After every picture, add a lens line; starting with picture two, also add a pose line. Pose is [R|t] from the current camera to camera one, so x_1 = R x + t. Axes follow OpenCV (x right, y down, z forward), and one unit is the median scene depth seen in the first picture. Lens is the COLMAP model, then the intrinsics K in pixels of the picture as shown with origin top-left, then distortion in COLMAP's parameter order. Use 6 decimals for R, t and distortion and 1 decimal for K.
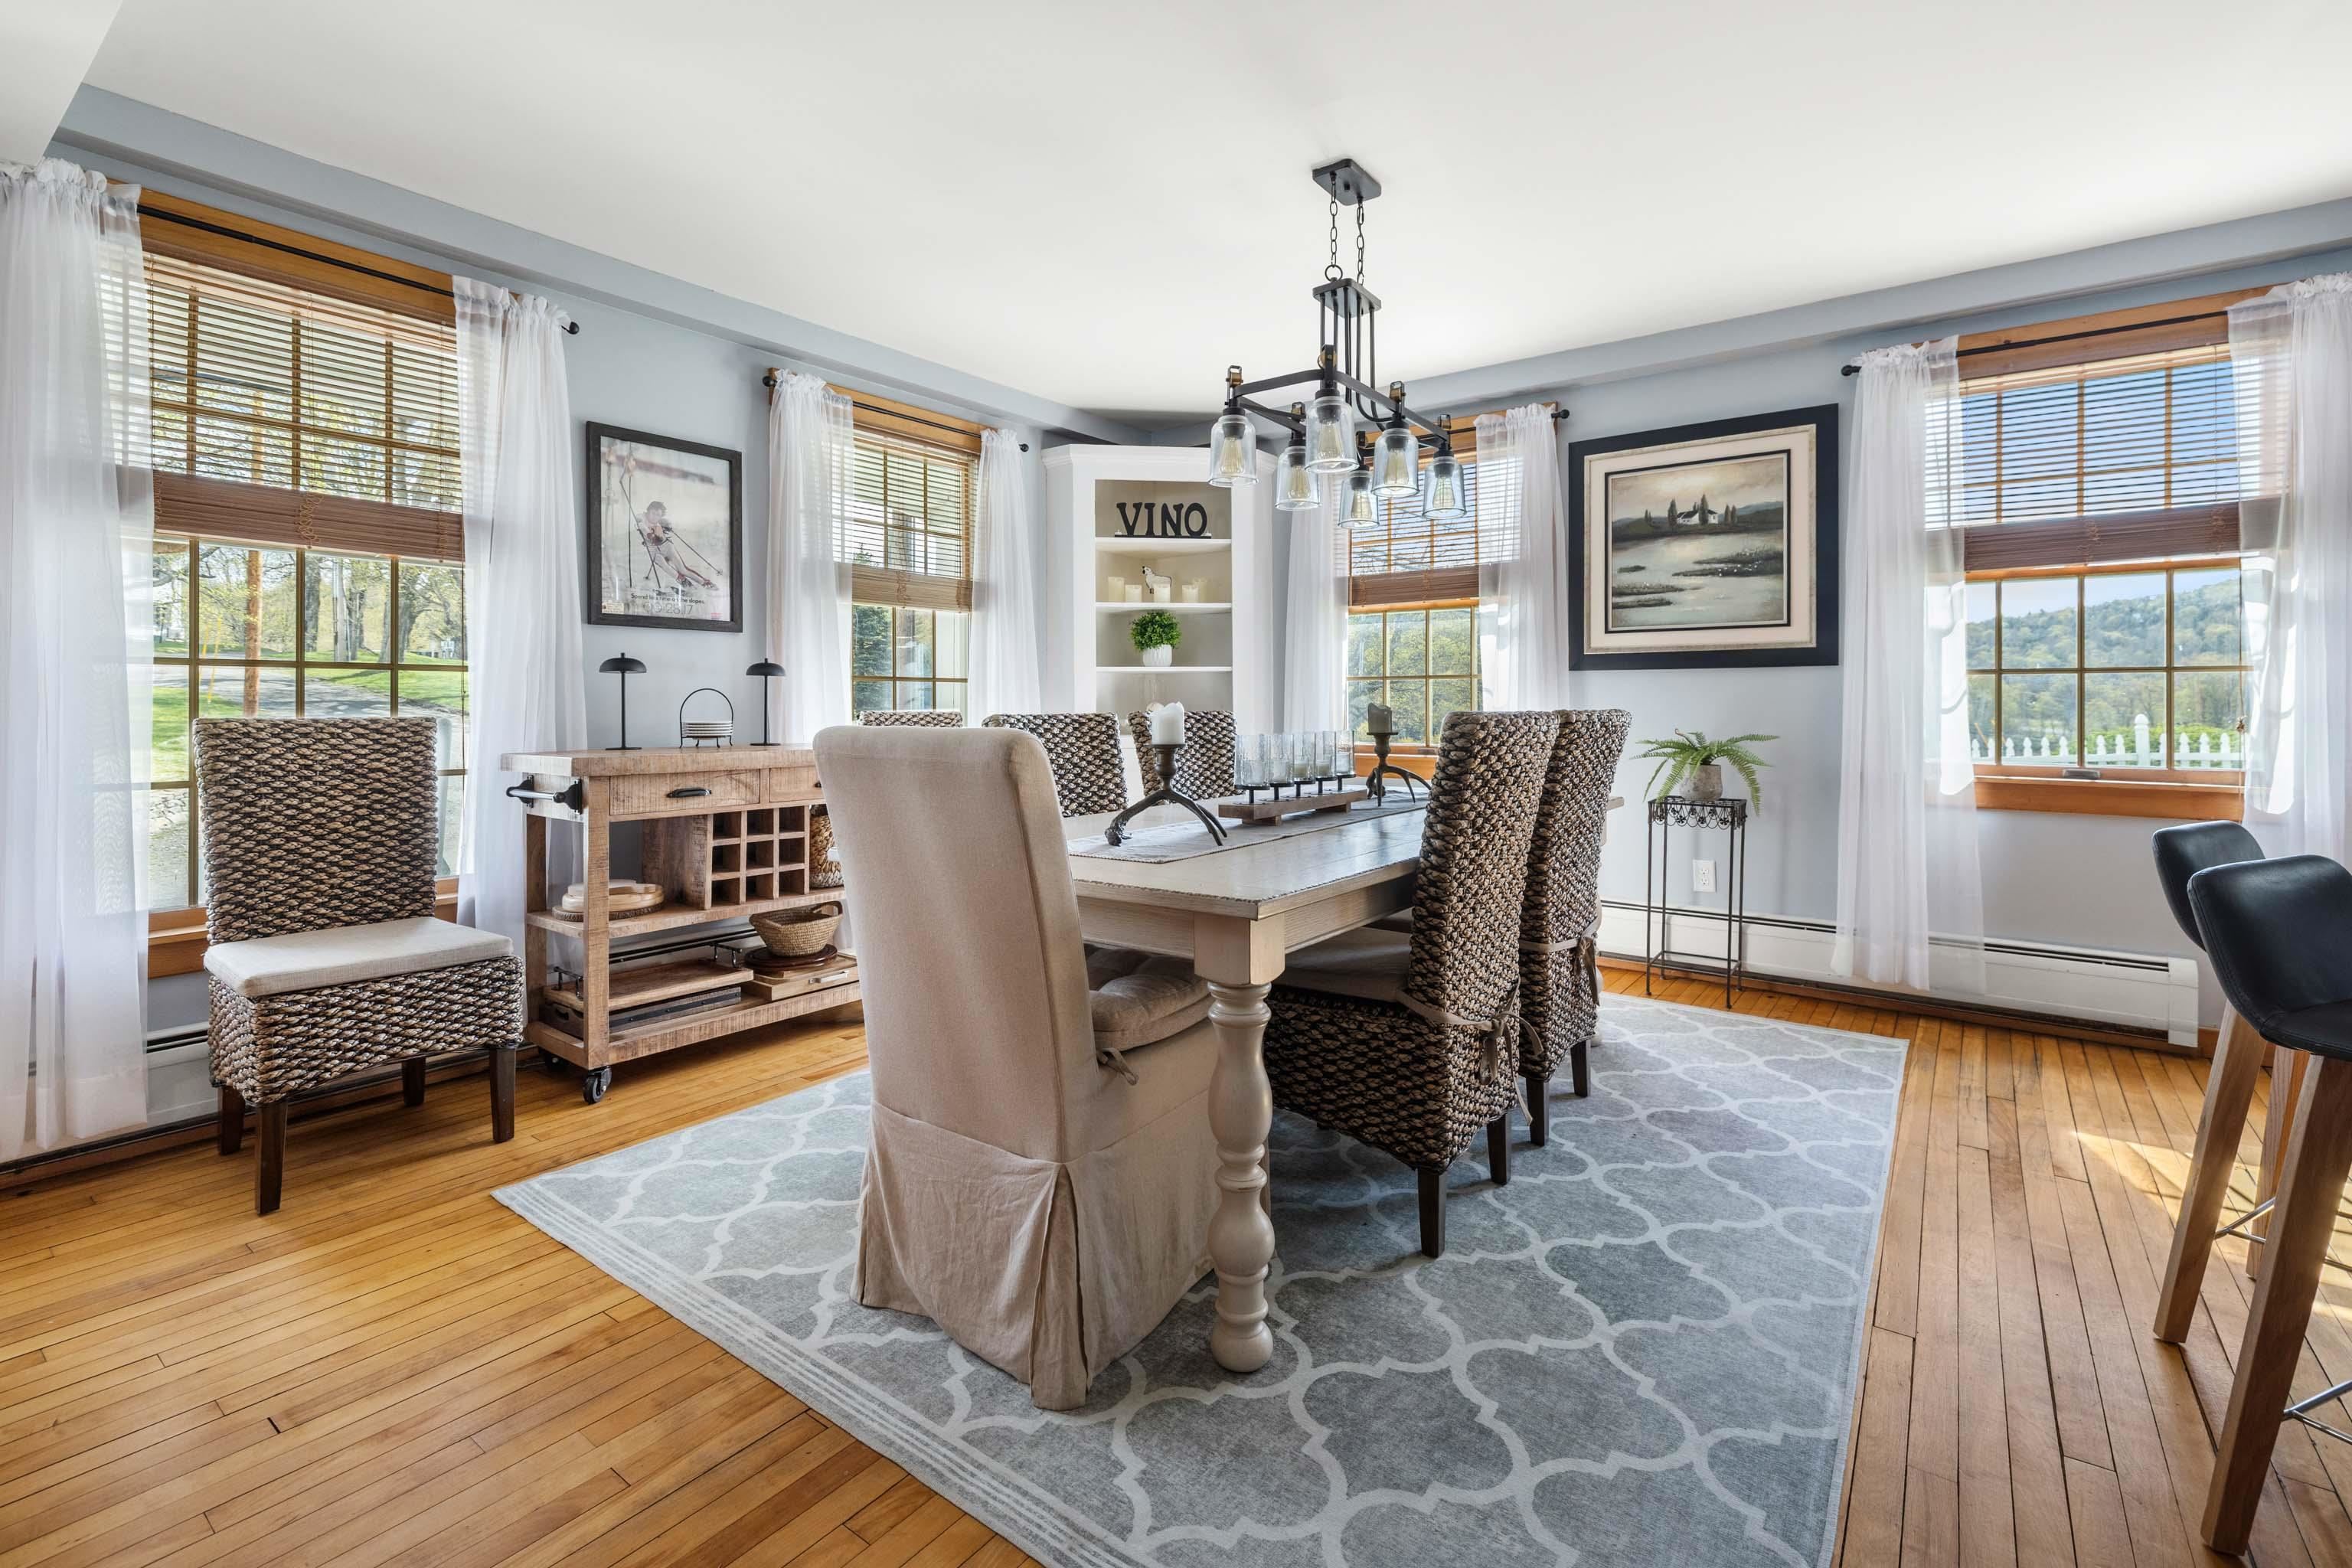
lens RADIAL K [[1034.8, 0, 1185.0], [0, 1034.8, 711.8], [0, 0, 1]] dist [0.000215, 0.000134]
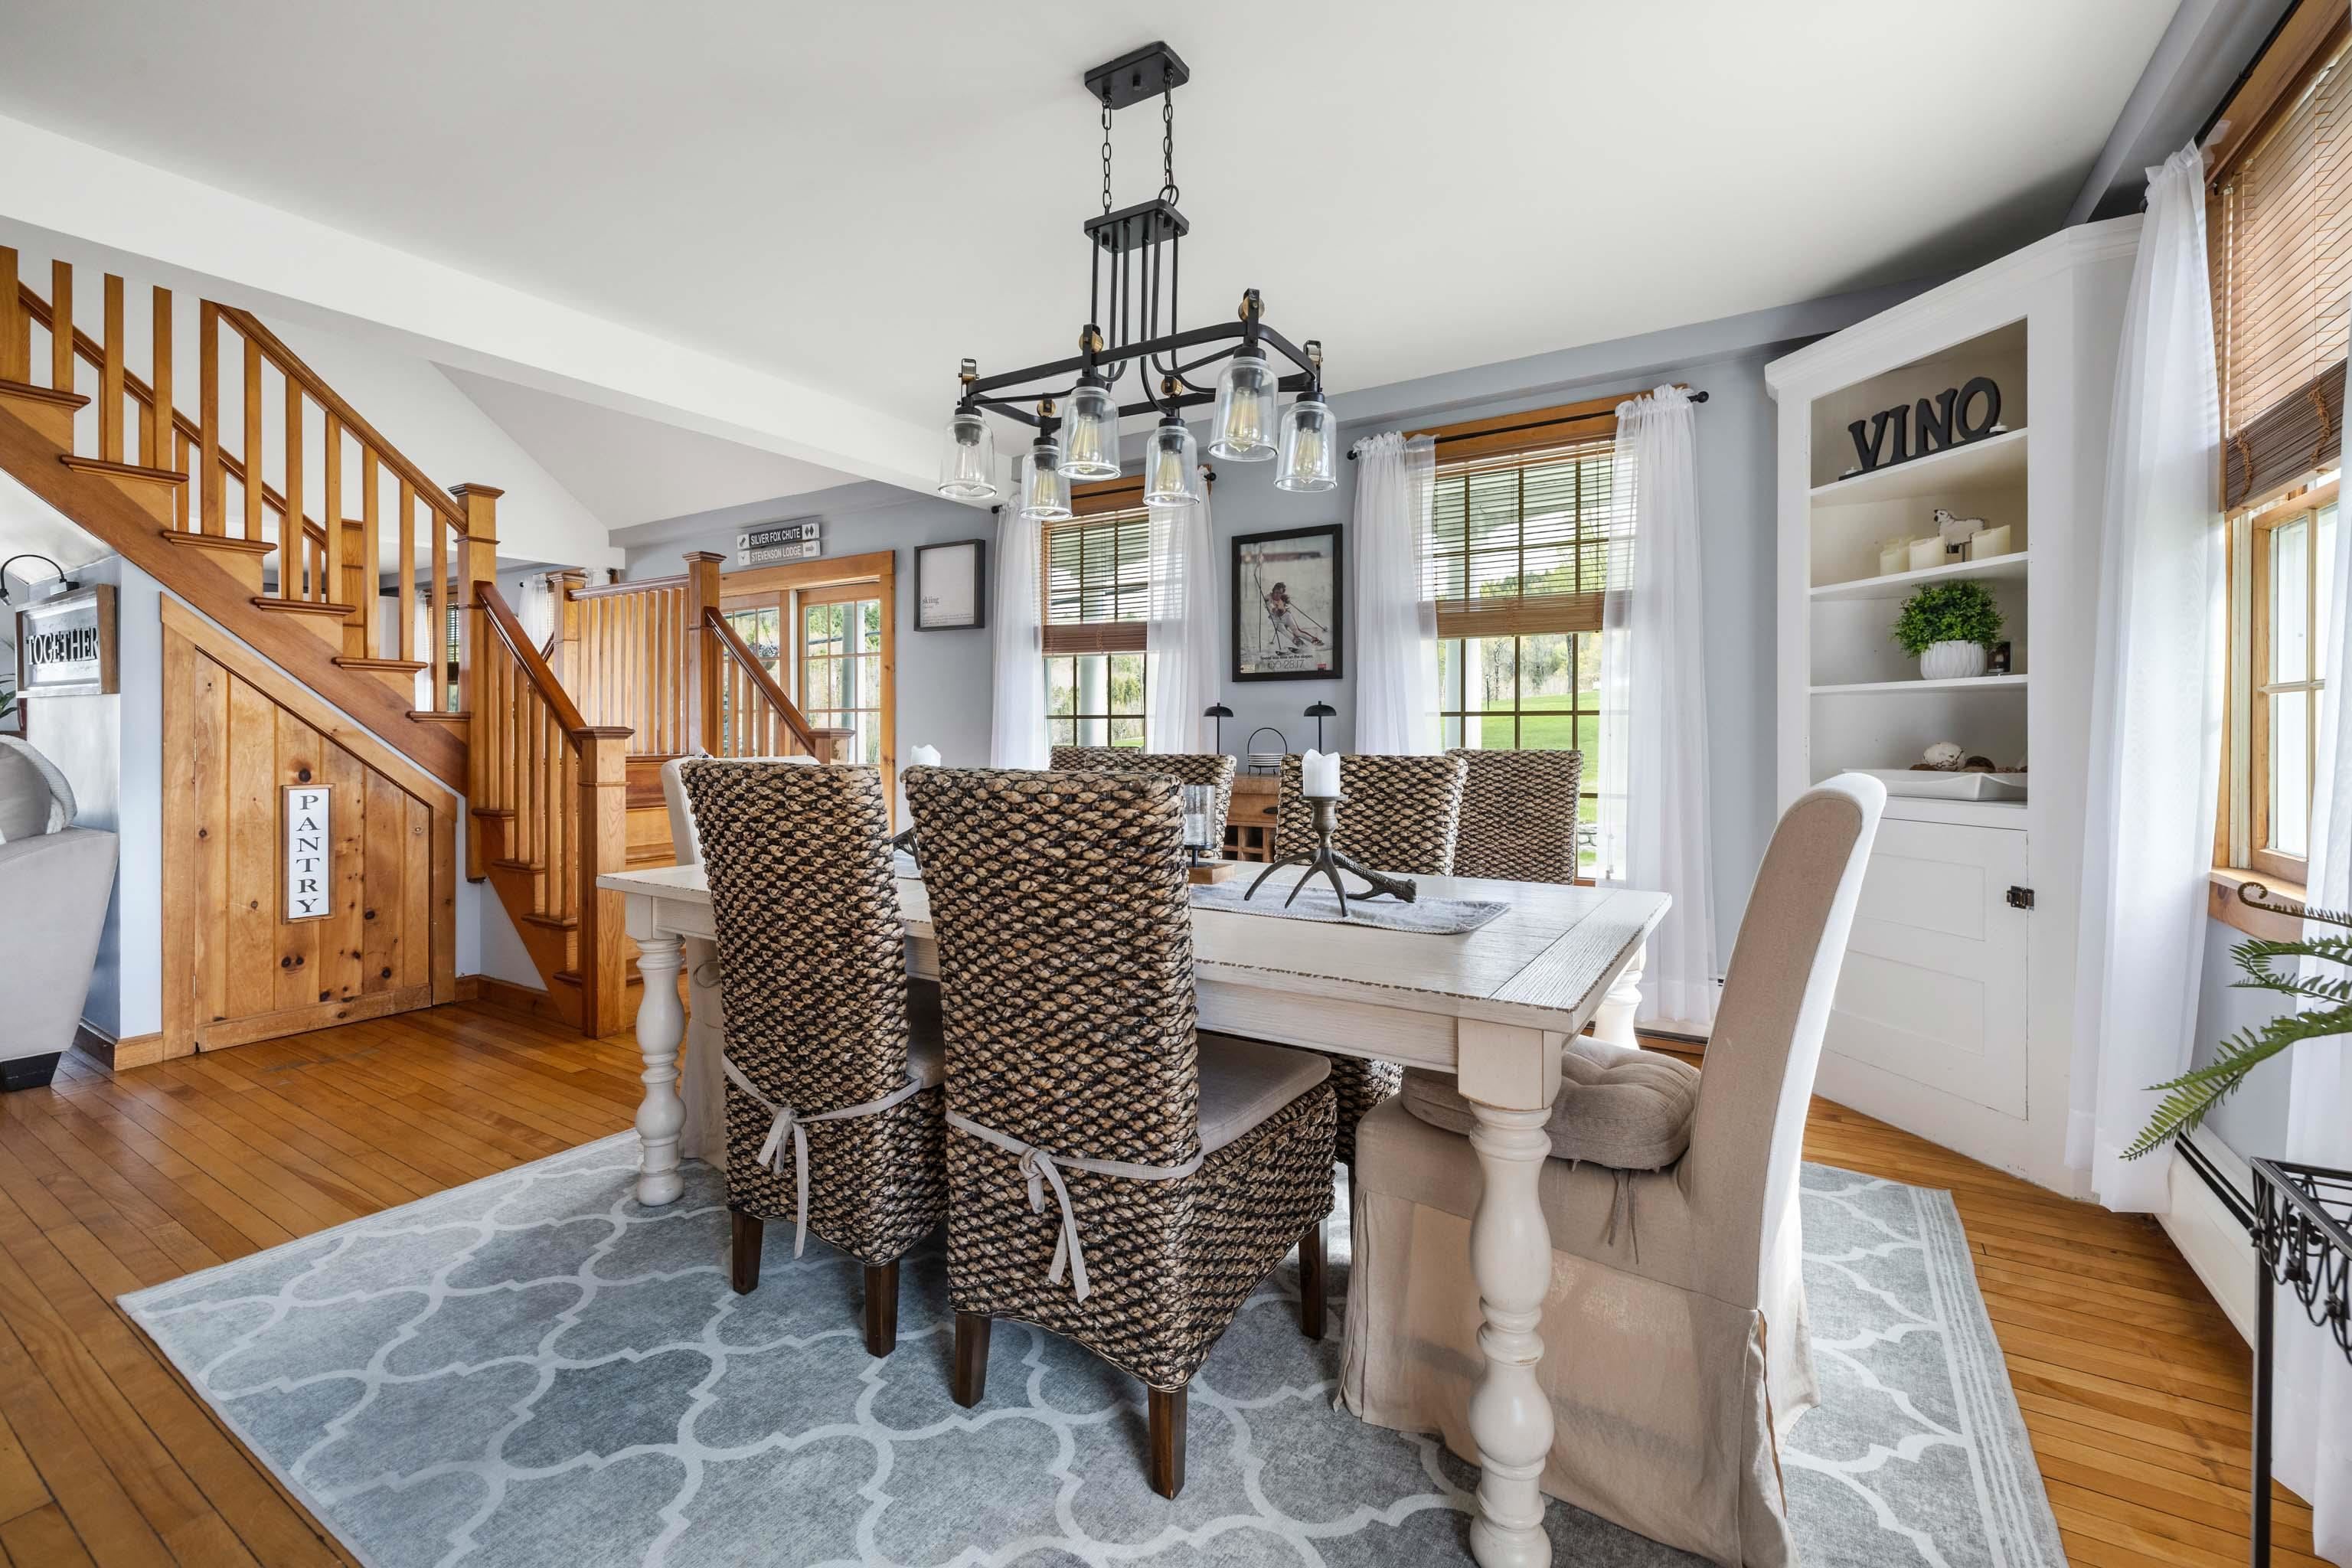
lens RADIAL K [[999.1, 0, 1158.5], [0, 999.1, 741.1], [0, 0, 1]] dist [0.001078, -0.000948]
pose [[0.075573, 0.010644, -0.997083, 0.654520], [-0.008601, 0.999913, 0.010022, -0.016108], [0.997103, 0.007818, 0.075658, 0.693220]]
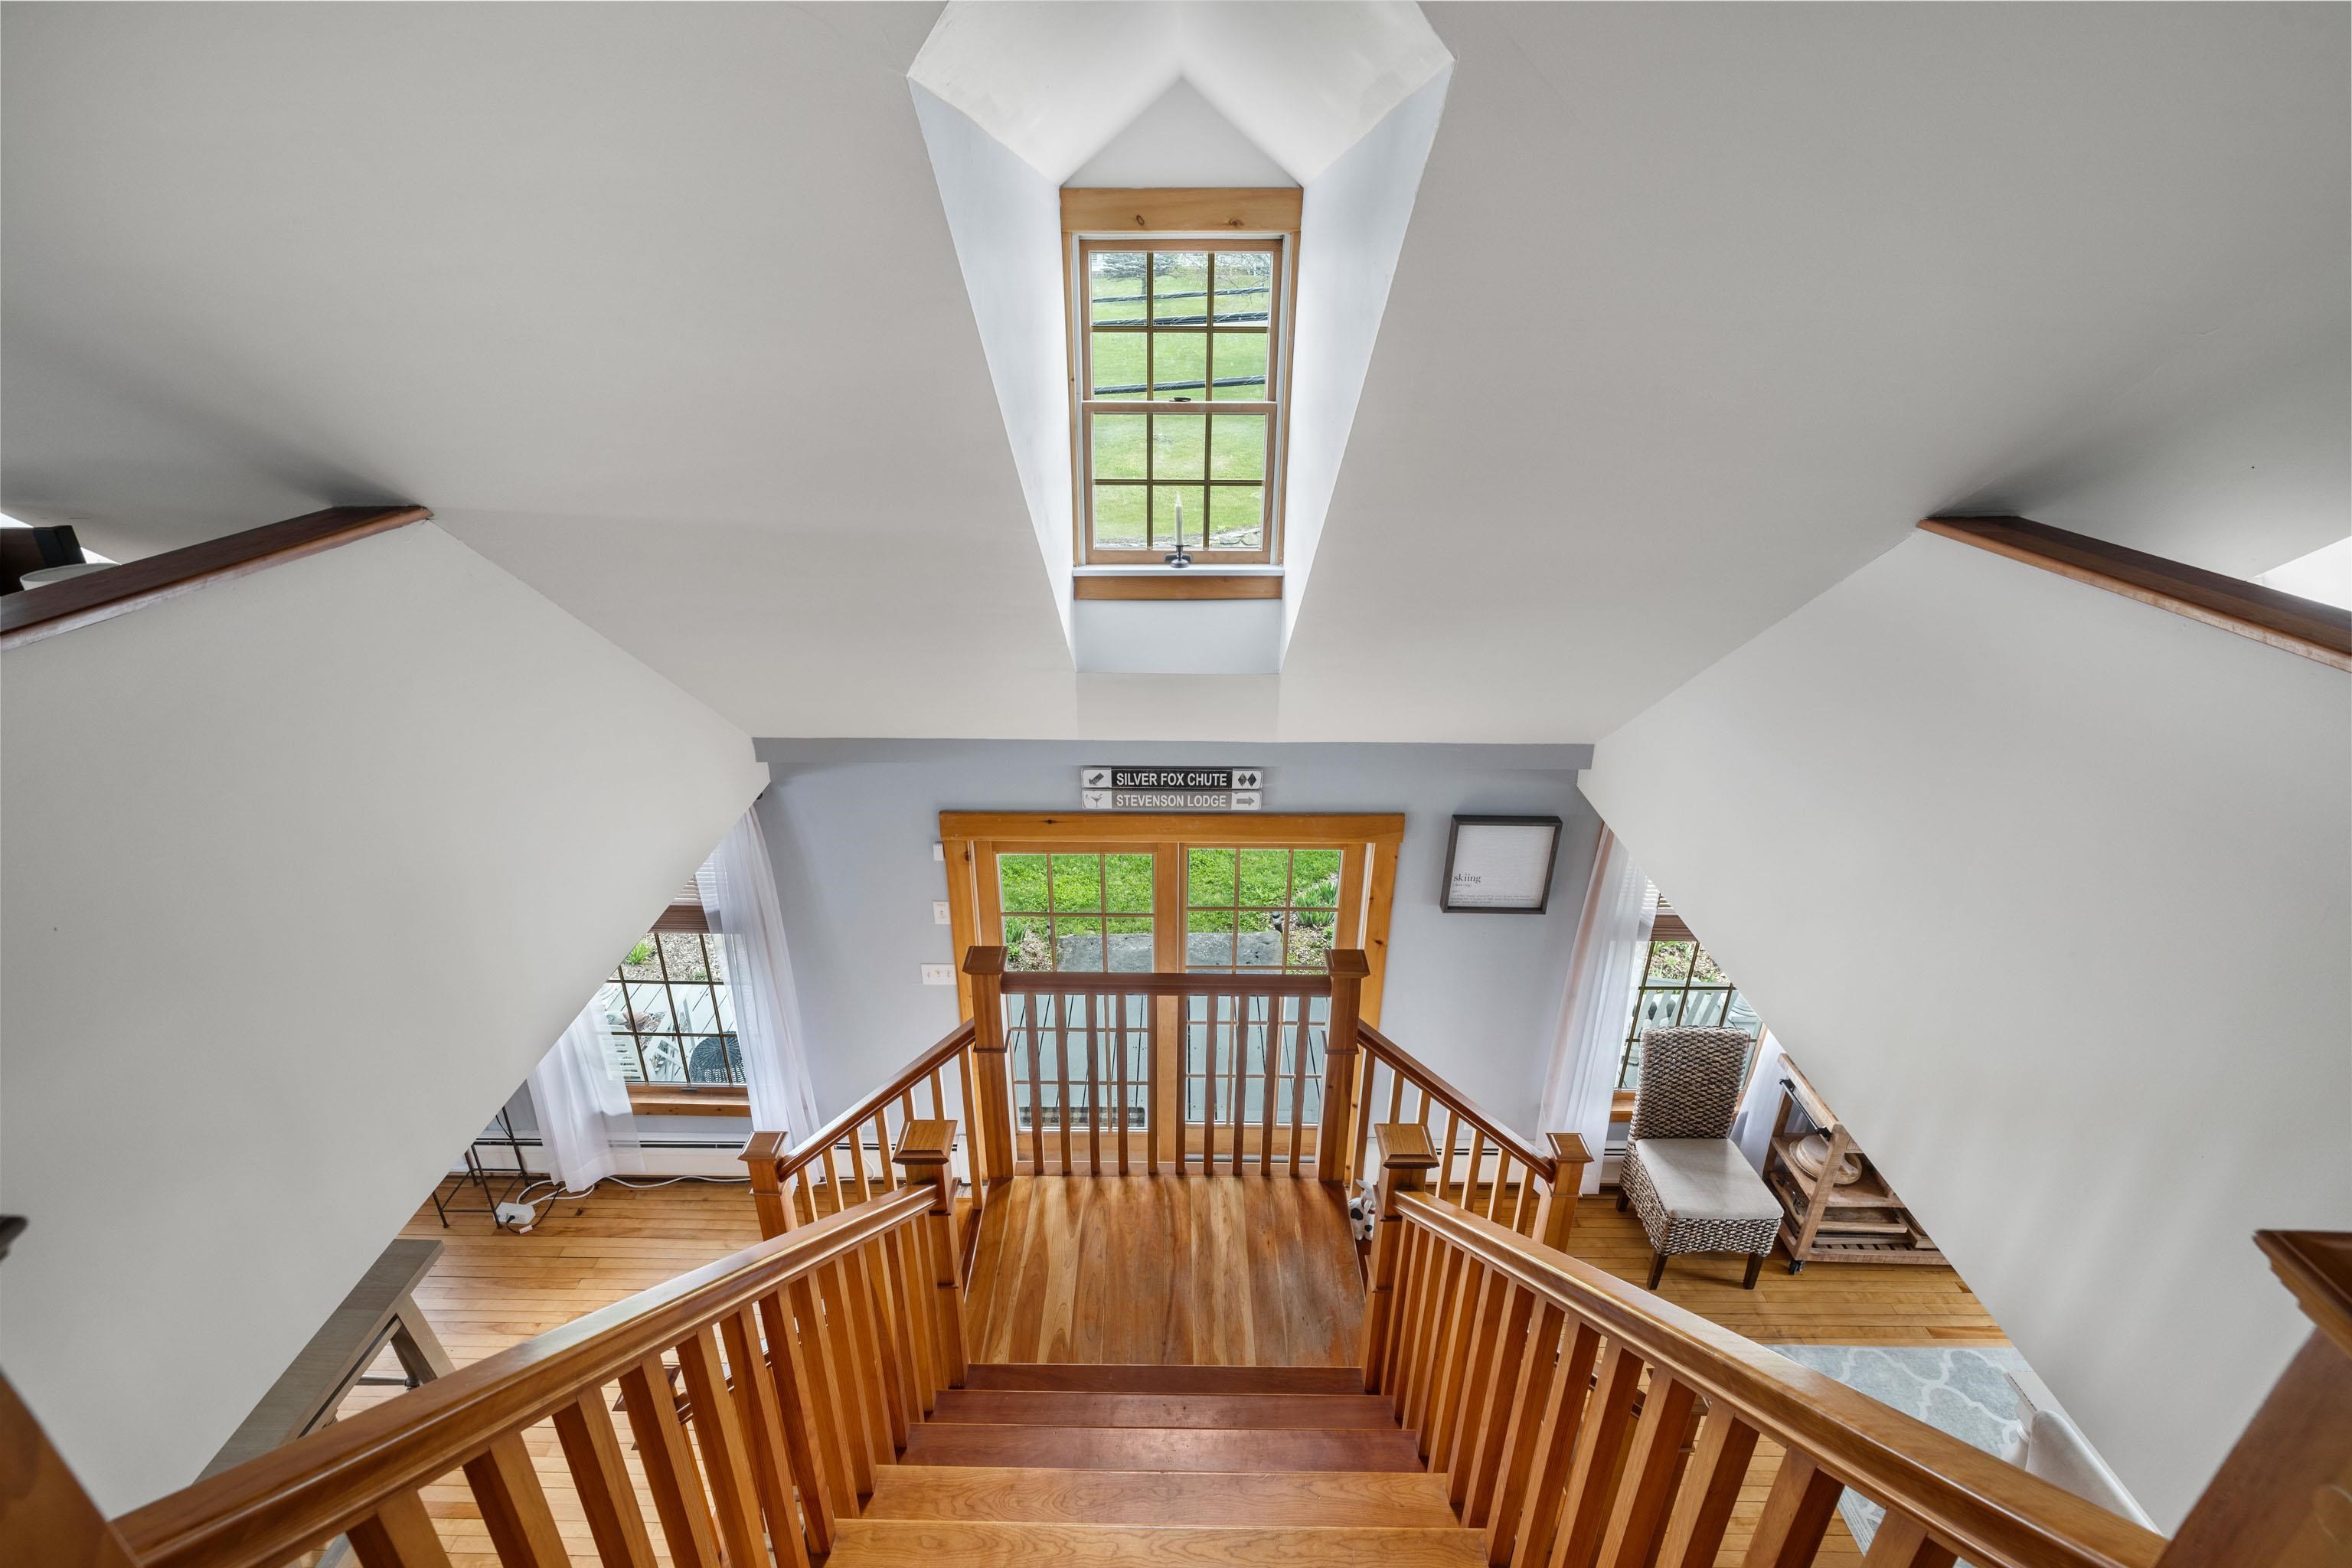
lens RADIAL K [[1067.1, 0, 1177.9], [0, 1067.1, 768.1], [0, 0, 1]] dist [-0.005398, 0.000115]
pose [[0.592670, 0.342976, -0.728773, -0.130439], [-0.013832, 0.909008, 0.416550, -0.813644], [0.805327, -0.236796, 0.543486, -0.418957]]
